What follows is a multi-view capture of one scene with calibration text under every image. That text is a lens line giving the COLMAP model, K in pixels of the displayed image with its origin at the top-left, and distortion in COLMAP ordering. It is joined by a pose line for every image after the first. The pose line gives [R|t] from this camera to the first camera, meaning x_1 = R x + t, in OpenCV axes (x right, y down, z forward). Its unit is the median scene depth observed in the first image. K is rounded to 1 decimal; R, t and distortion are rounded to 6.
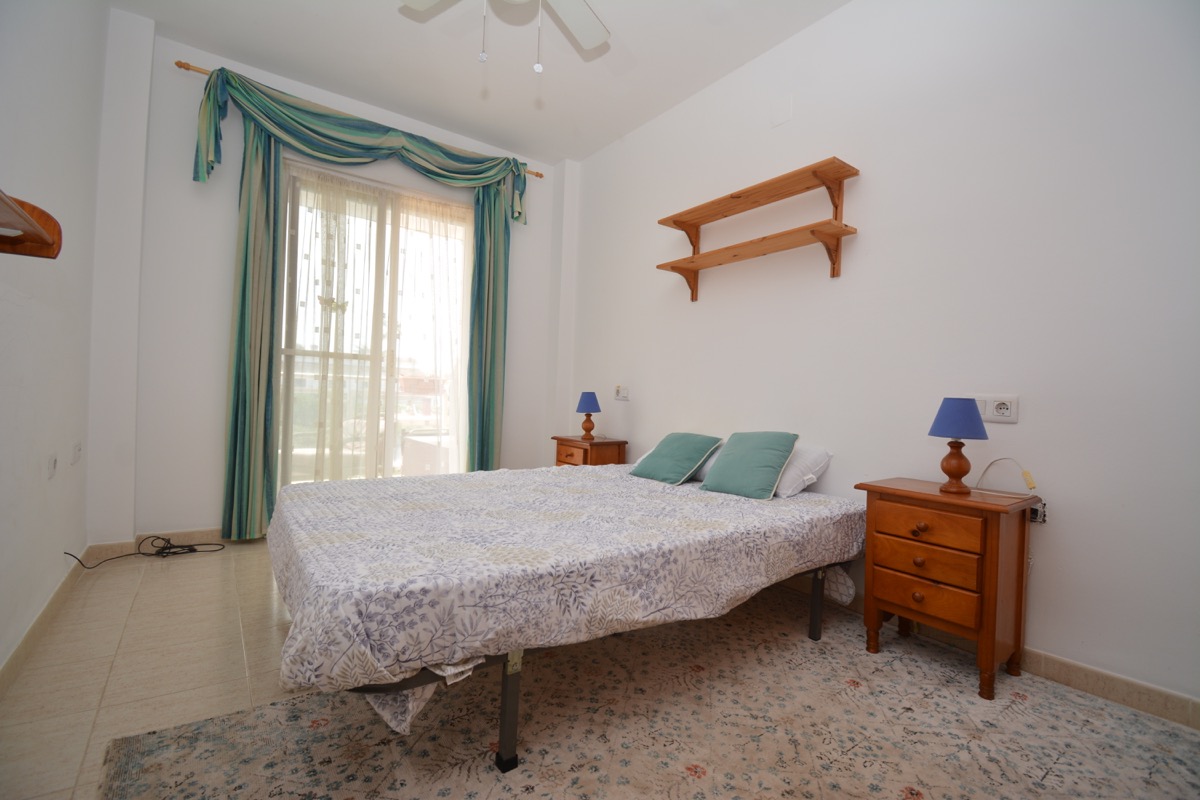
lens RADIAL K [[517.1, 0, 600.7], [0, 517.1, 377.6], [0, 0, 1]] dist [0.027060, 0.000008]
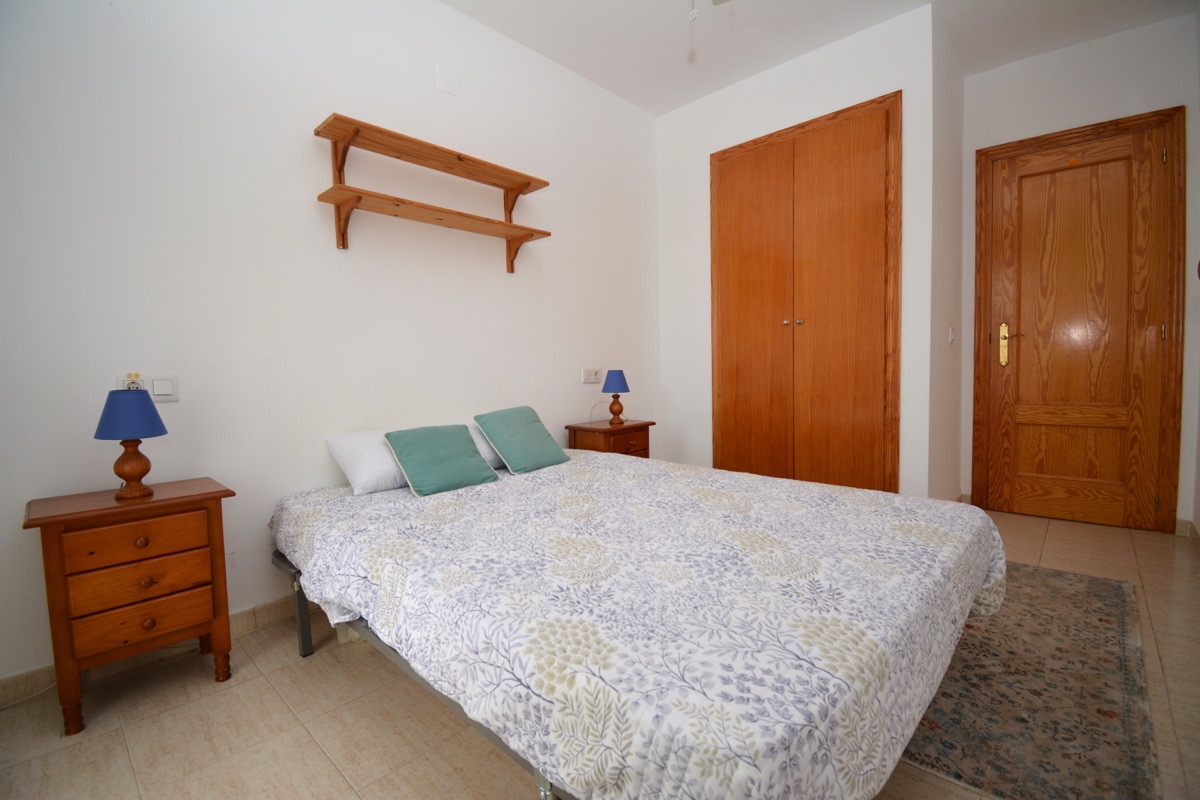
lens RADIAL K [[525.2, 0, 599.2], [0, 525.2, 395.5], [0, 0, 1]] dist [0.028800, -0.031175]
pose [[-0.121352, -0.066374, 0.990388, -0.752049], [0.014424, 0.997539, 0.068621, 0.006591], [-0.992505, 0.022613, -0.120096, 0.932457]]
